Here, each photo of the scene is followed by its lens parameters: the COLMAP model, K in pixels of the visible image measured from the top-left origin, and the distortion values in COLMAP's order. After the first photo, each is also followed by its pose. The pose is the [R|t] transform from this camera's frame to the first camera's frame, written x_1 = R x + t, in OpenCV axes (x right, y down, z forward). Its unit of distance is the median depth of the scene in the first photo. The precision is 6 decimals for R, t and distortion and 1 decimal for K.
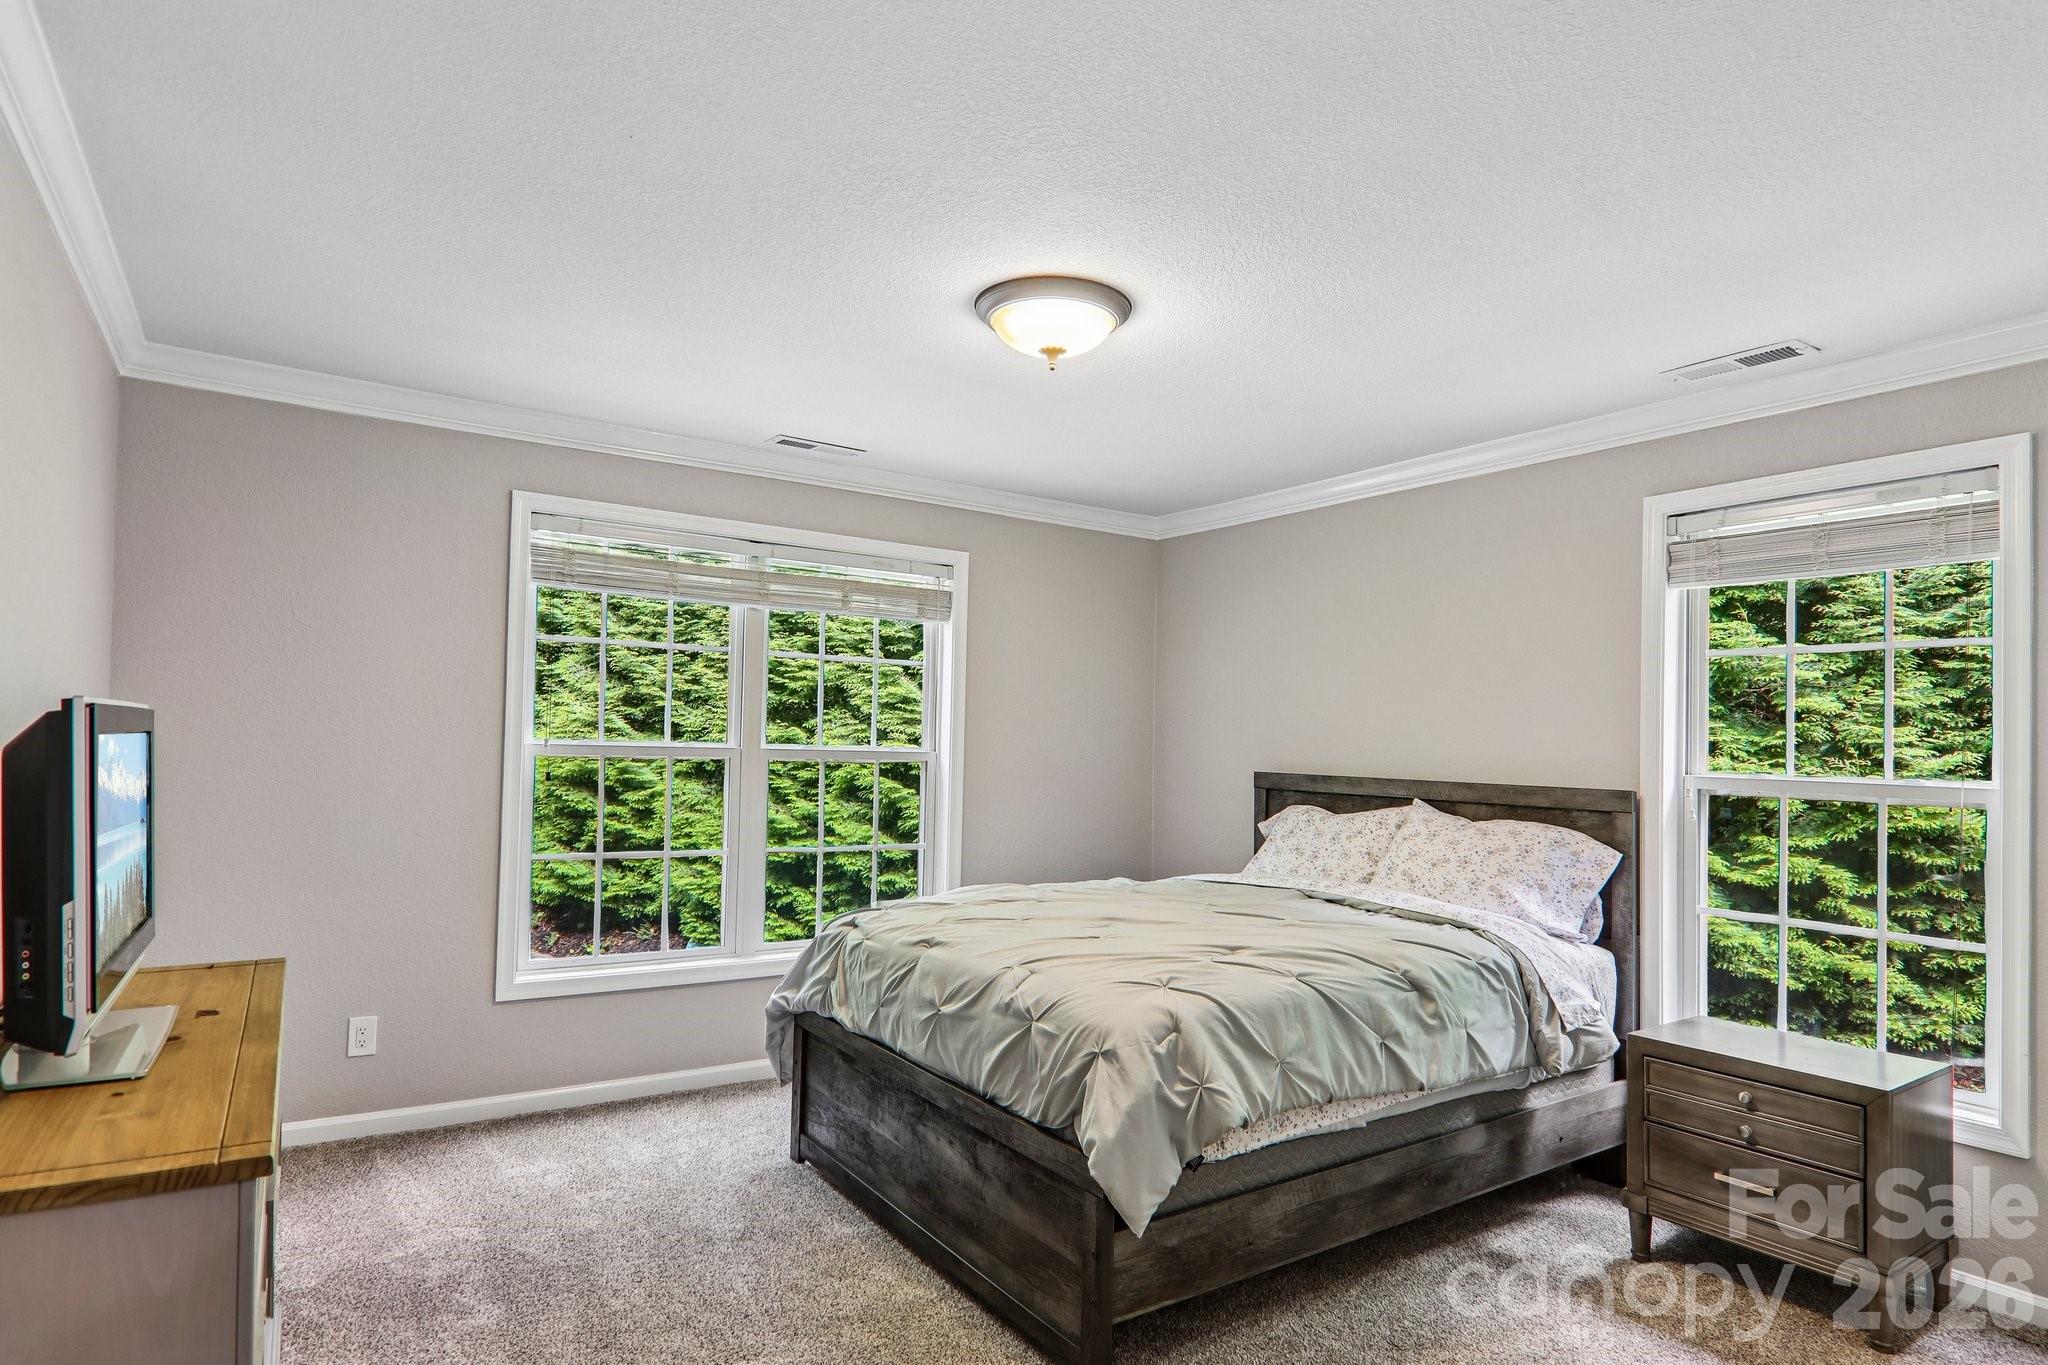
lens RADIAL K [[1142.1, 0, 1035.8], [0, 1142.1, 703.9], [0, 0, 1]] dist [0.001962, -0.019845]
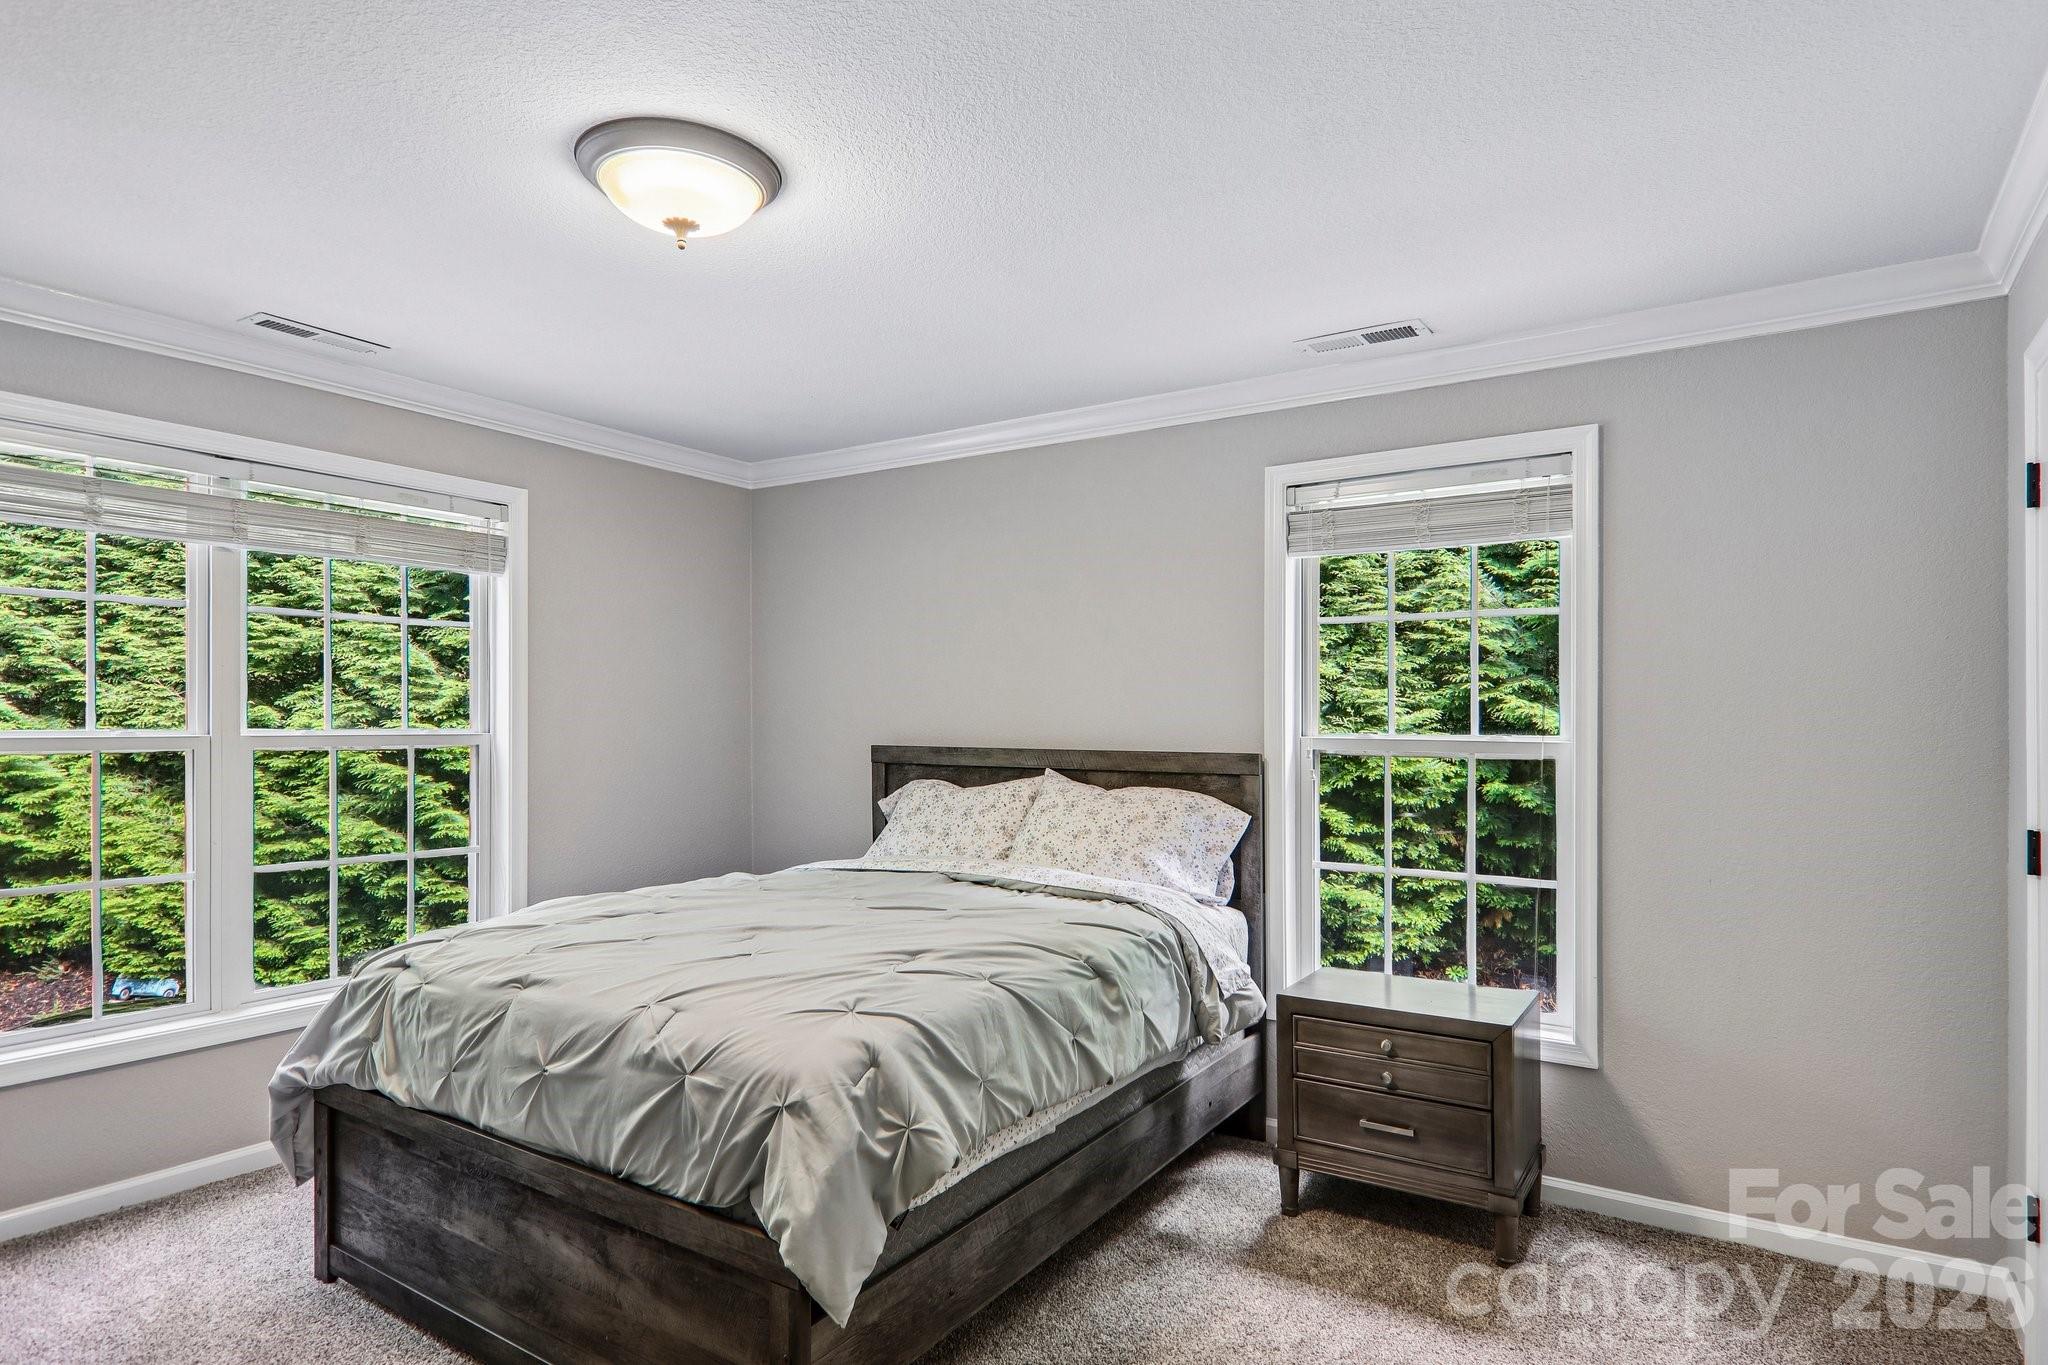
lens RADIAL K [[1142.1, 0, 1035.8], [0, 1142.1, 703.9], [0, 0, 1]] dist [0.001962, -0.019845]
pose [[0.923009, -0.017437, 0.384383, -0.059360], [0.007163, 0.999578, 0.028145, 0.001161], [-0.384712, -0.023225, 0.922744, 0.140884]]
